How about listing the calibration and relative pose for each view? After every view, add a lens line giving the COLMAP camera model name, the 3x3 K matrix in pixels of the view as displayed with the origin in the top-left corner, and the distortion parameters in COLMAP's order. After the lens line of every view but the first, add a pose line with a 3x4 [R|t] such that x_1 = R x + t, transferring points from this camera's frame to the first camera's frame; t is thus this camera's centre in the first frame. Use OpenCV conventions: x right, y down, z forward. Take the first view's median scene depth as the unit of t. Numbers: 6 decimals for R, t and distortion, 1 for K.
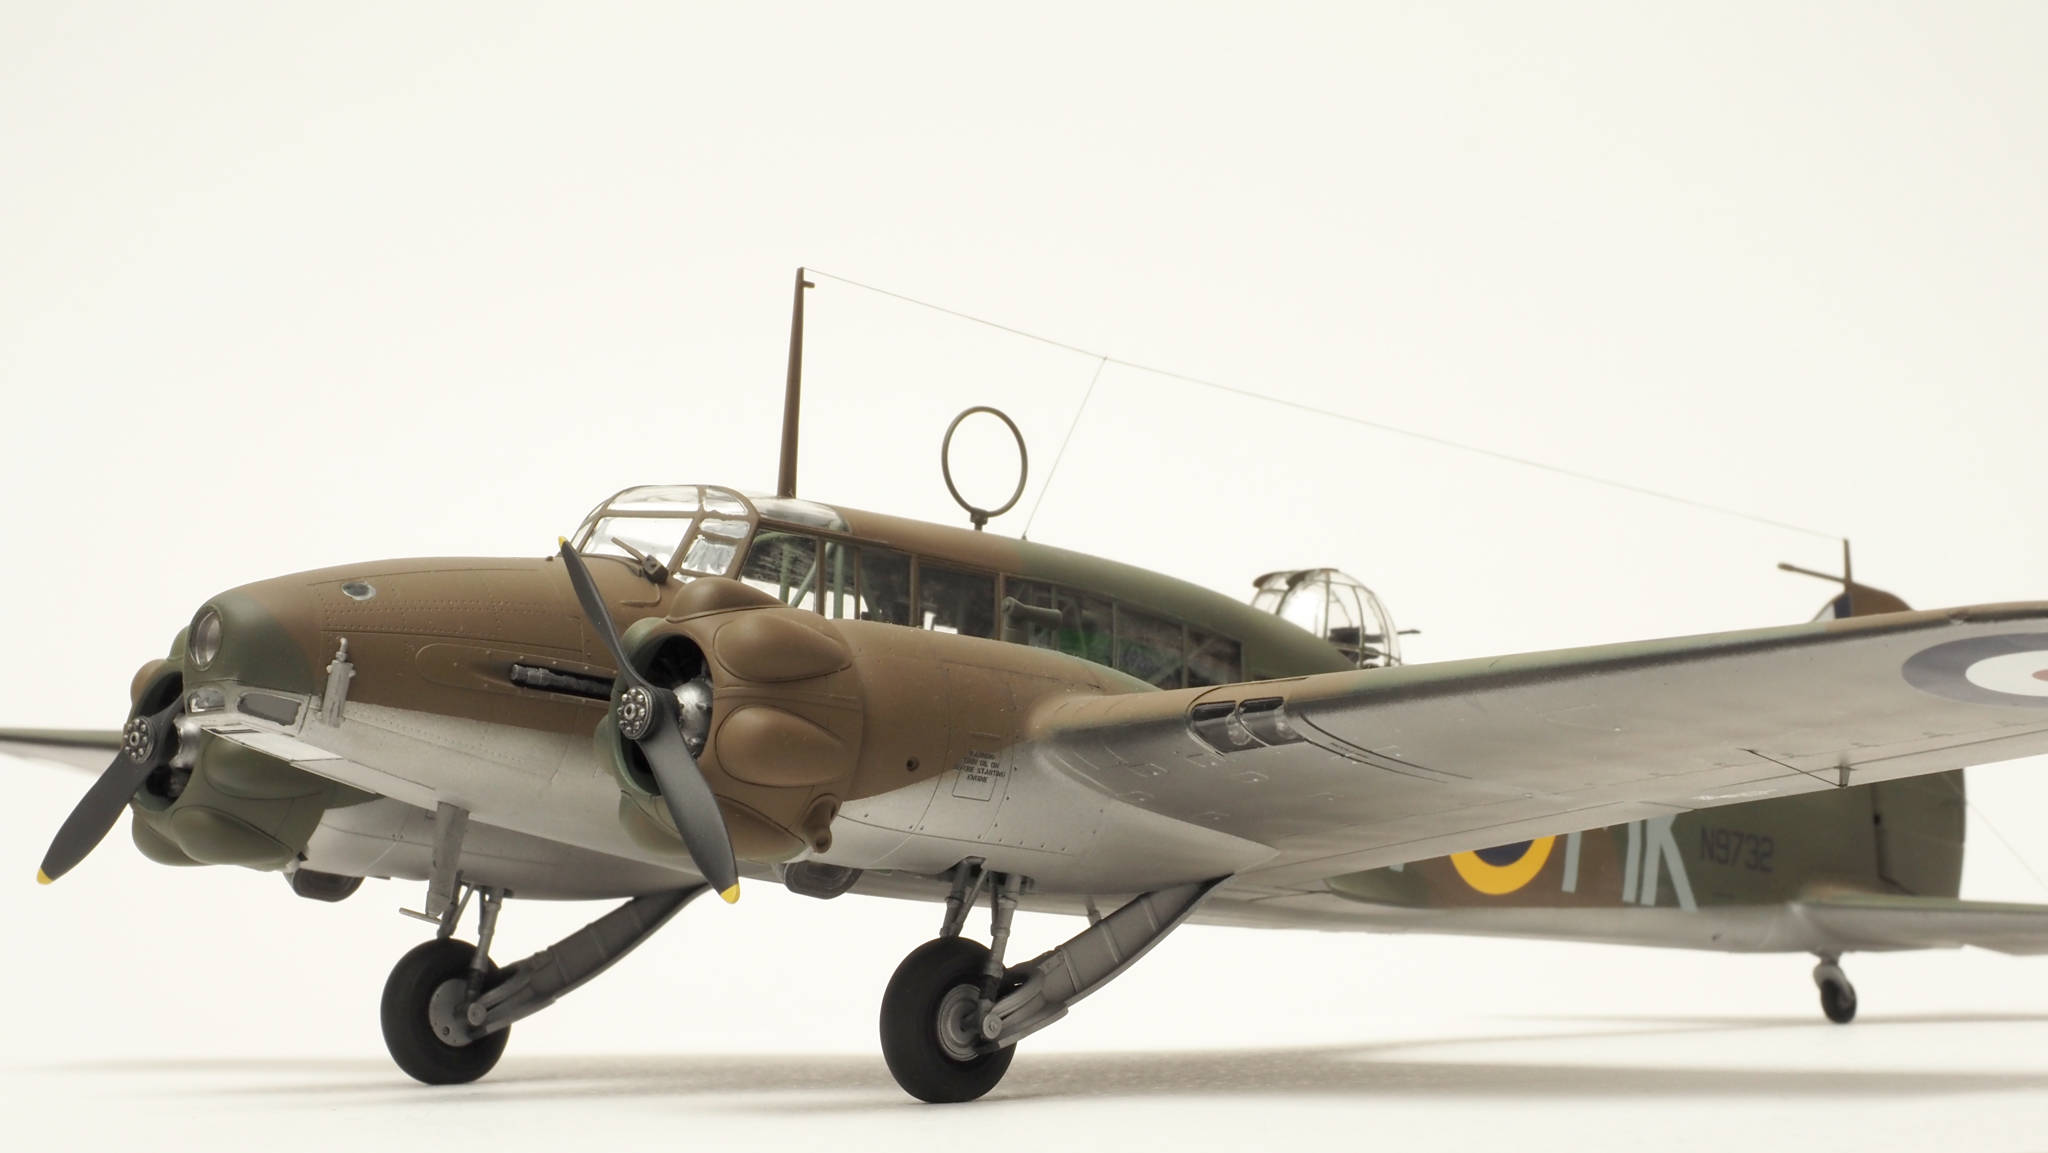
lens RADIAL K [[4992.7, 0, 1037.1], [0, 4992.7, 590.6], [0, 0, 1]] dist [0.034133, 0.000000]
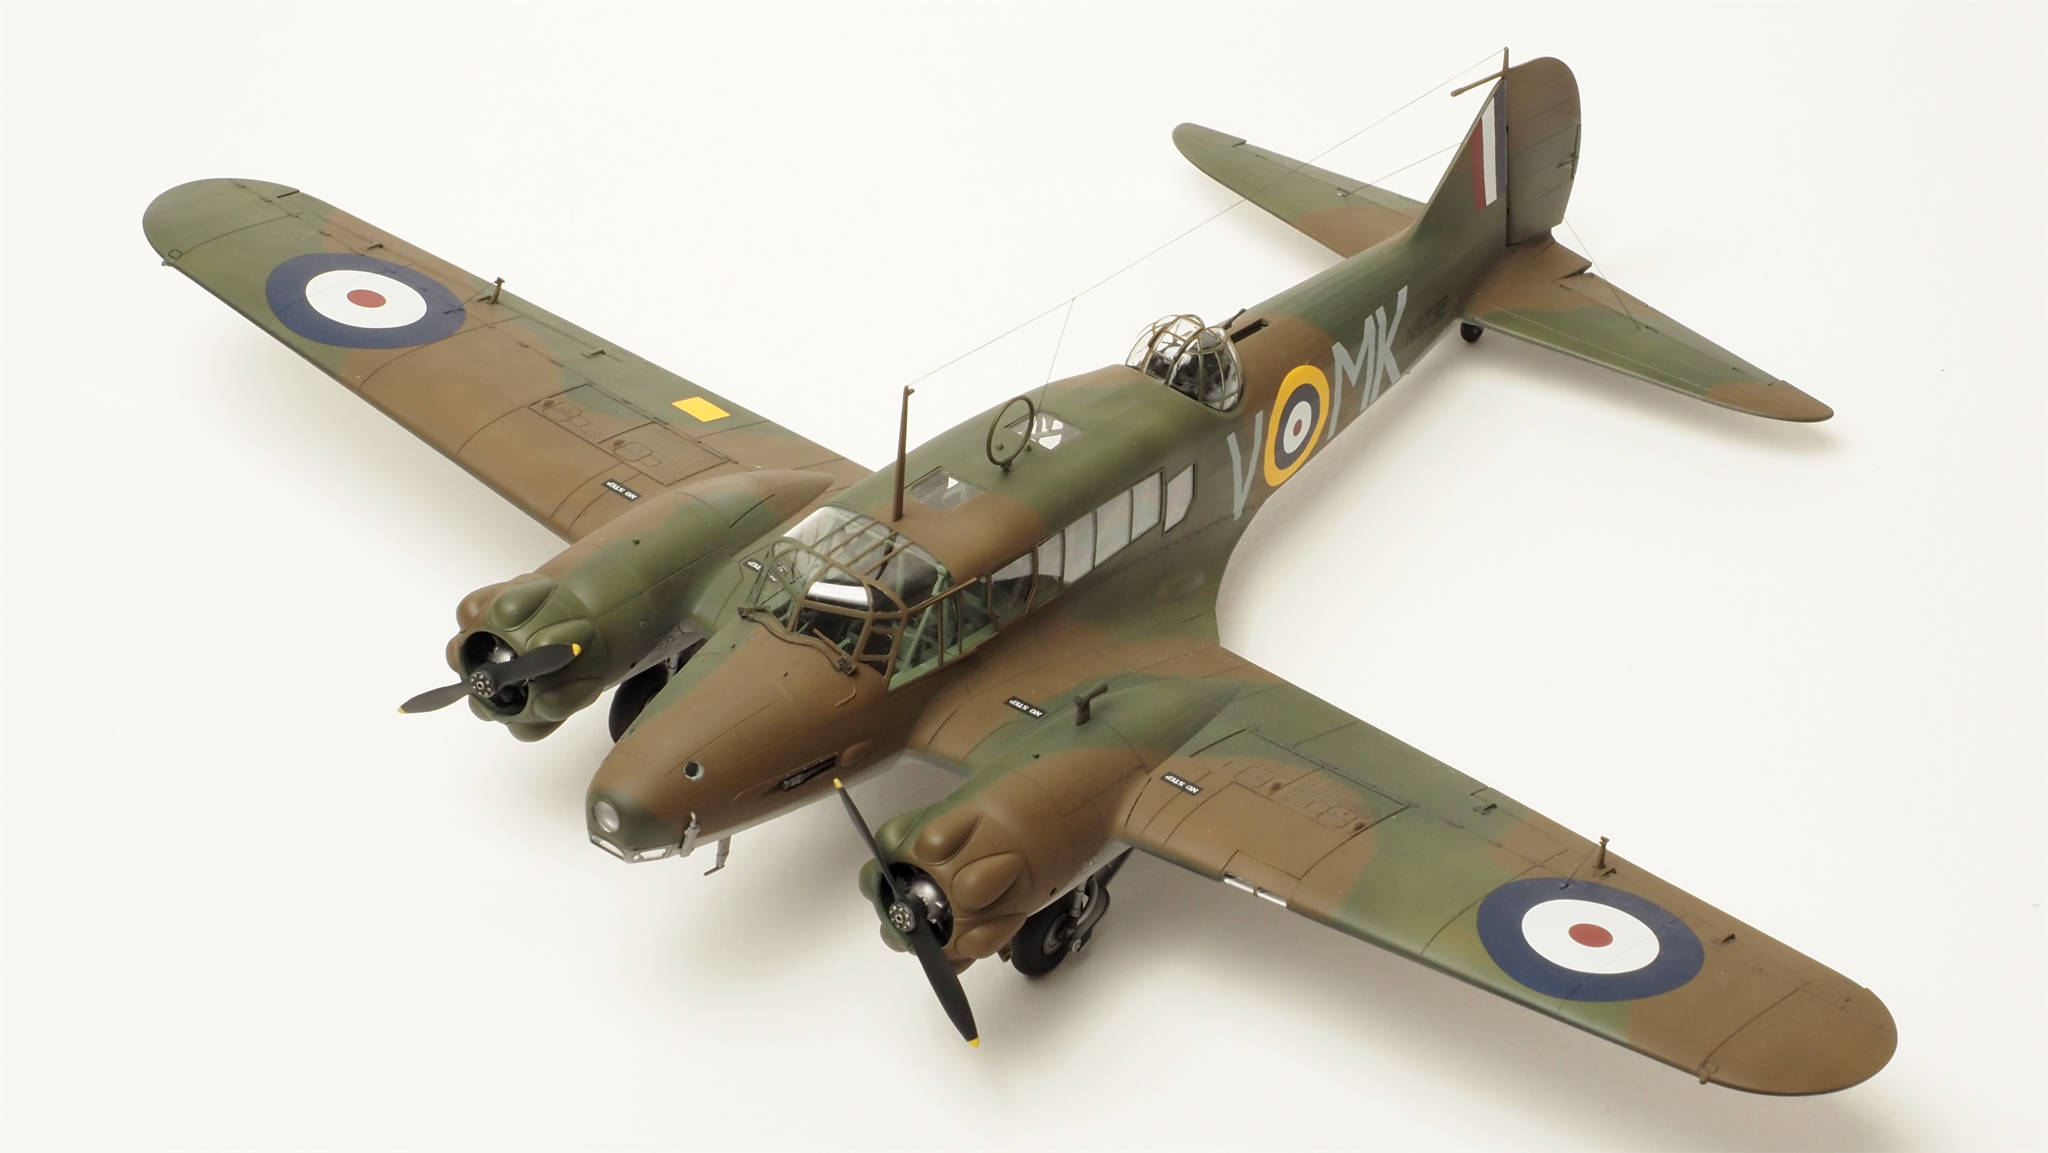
lens RADIAL K [[5640.9, 0, 1029.0], [0, 5640.9, 580.5], [0, 0, 1]] dist [0.029157, 0.000000]
pose [[0.982096, -0.091116, 0.164879, -0.318296], [-0.042979, 0.743788, 0.667032, -1.239065], [-0.183412, -0.662176, 0.726555, -0.290768]]
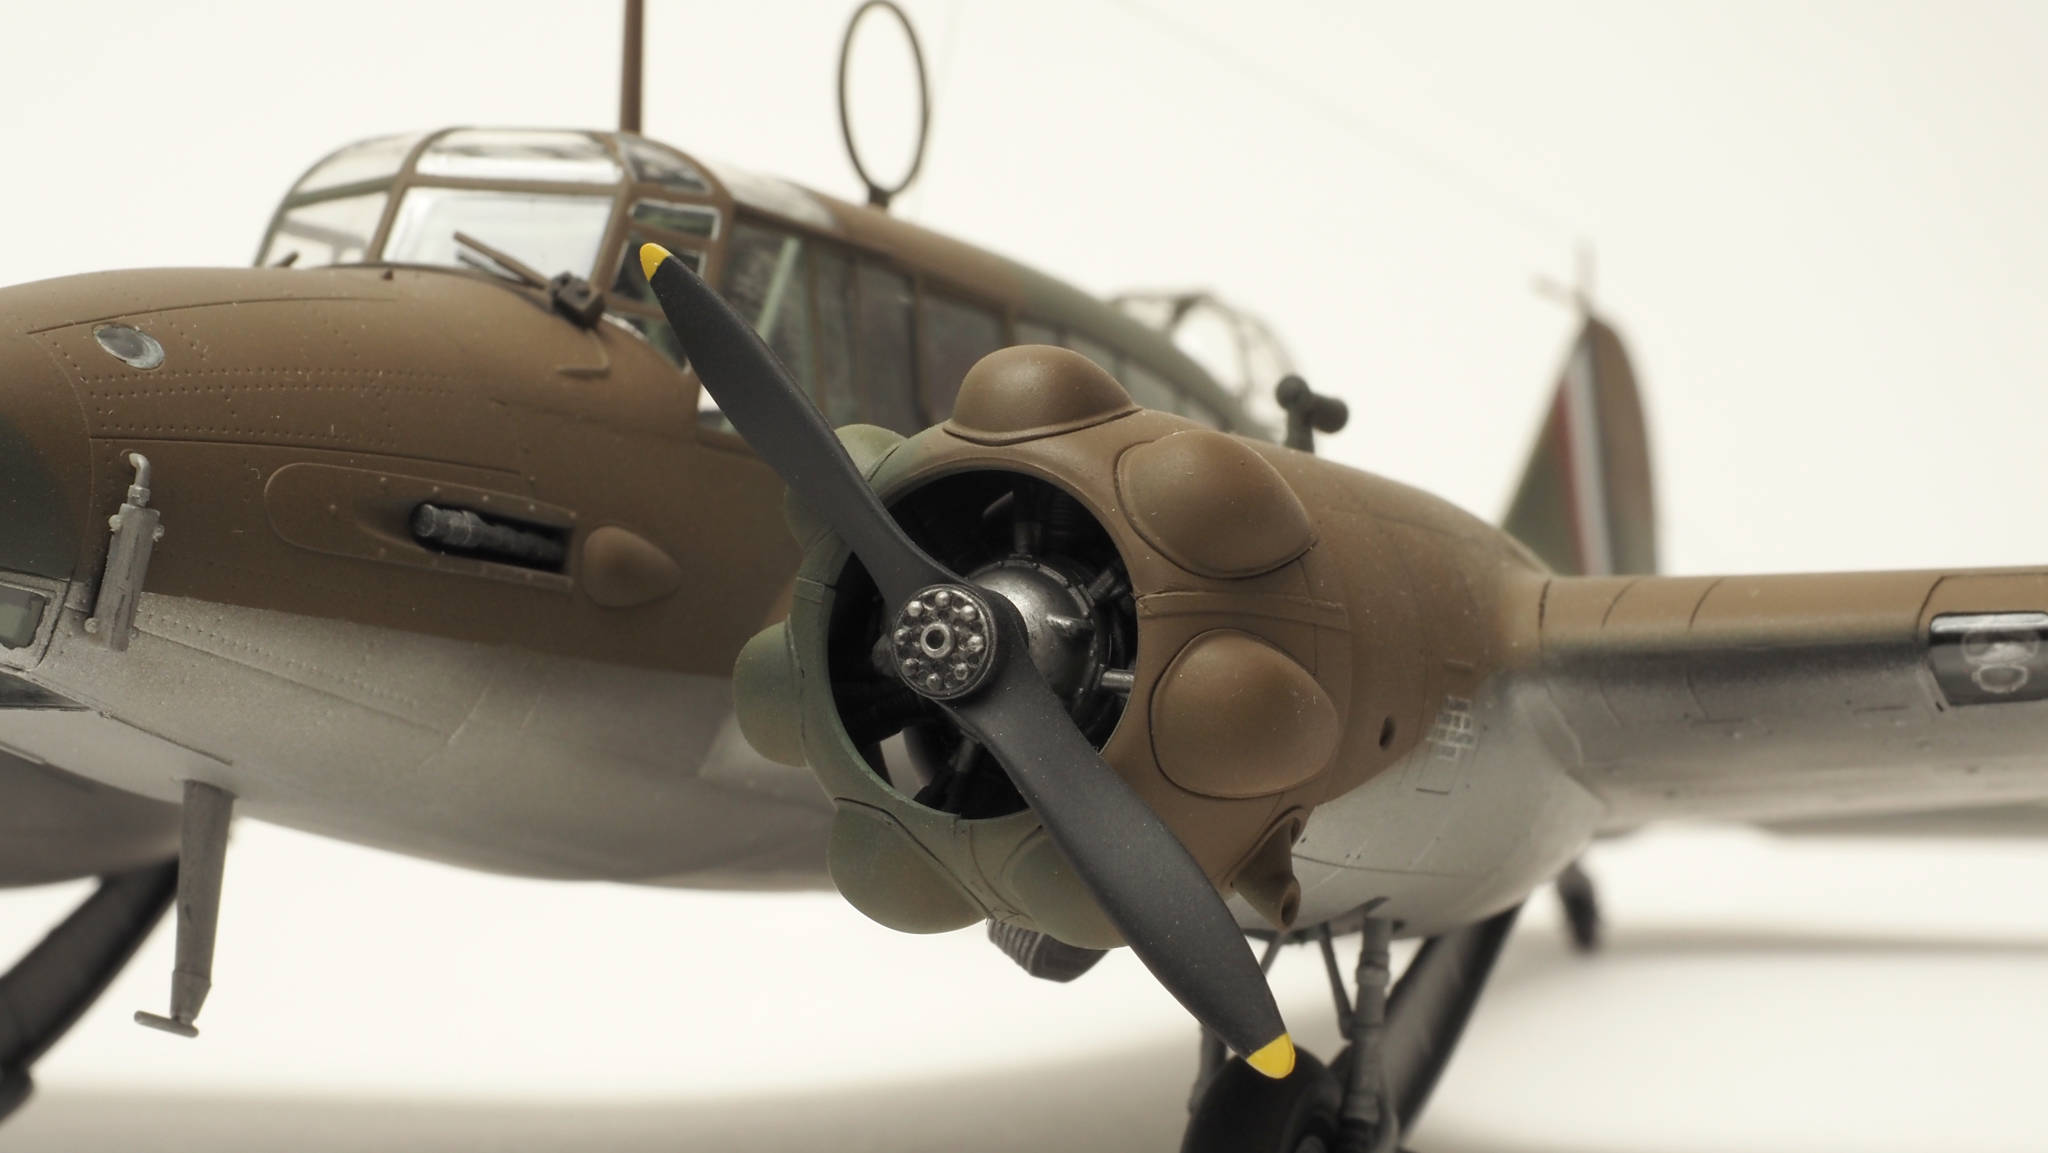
lens RADIAL K [[4992.7, 0, 1028.5], [0, 4992.7, 576.4], [0, 0, 1]] dist [0.034133, 0.000000]
pose [[0.911727, -0.002362, 0.410789, -0.245512], [-0.028825, 0.997151, 0.069710, -0.013122], [-0.409783, -0.075397, 0.909061, 0.538827]]
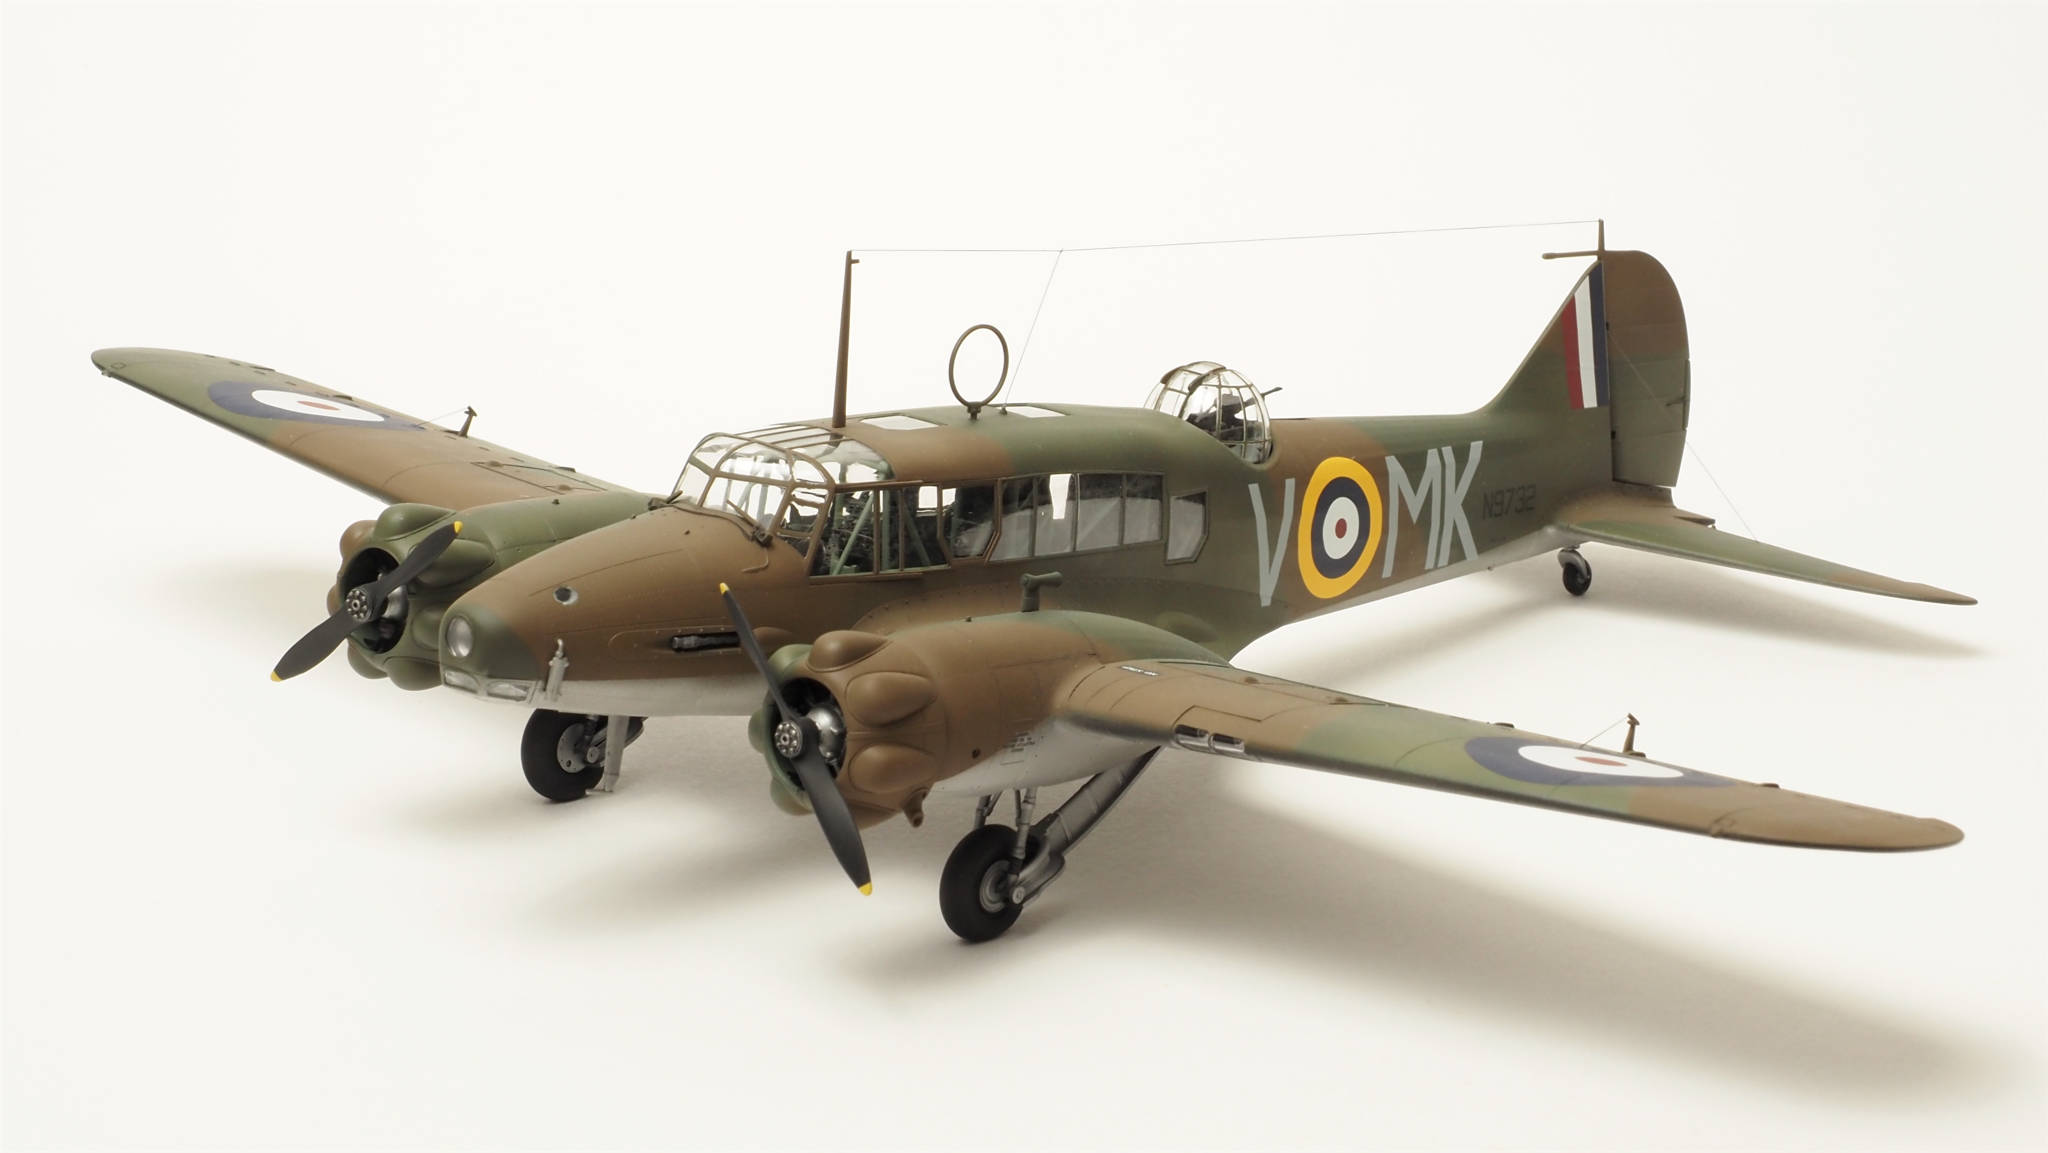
lens RADIAL K [[5784.5, 0, 1004.2], [0, 5784.5, 567.2], [0, 0, 1]] dist [0.047138, 0.000000]
pose [[0.996124, -0.007922, 0.087600, -0.152787], [-0.021581, 0.943479, 0.330729, -0.532524], [-0.085268, -0.331338, 0.939651, -0.507357]]
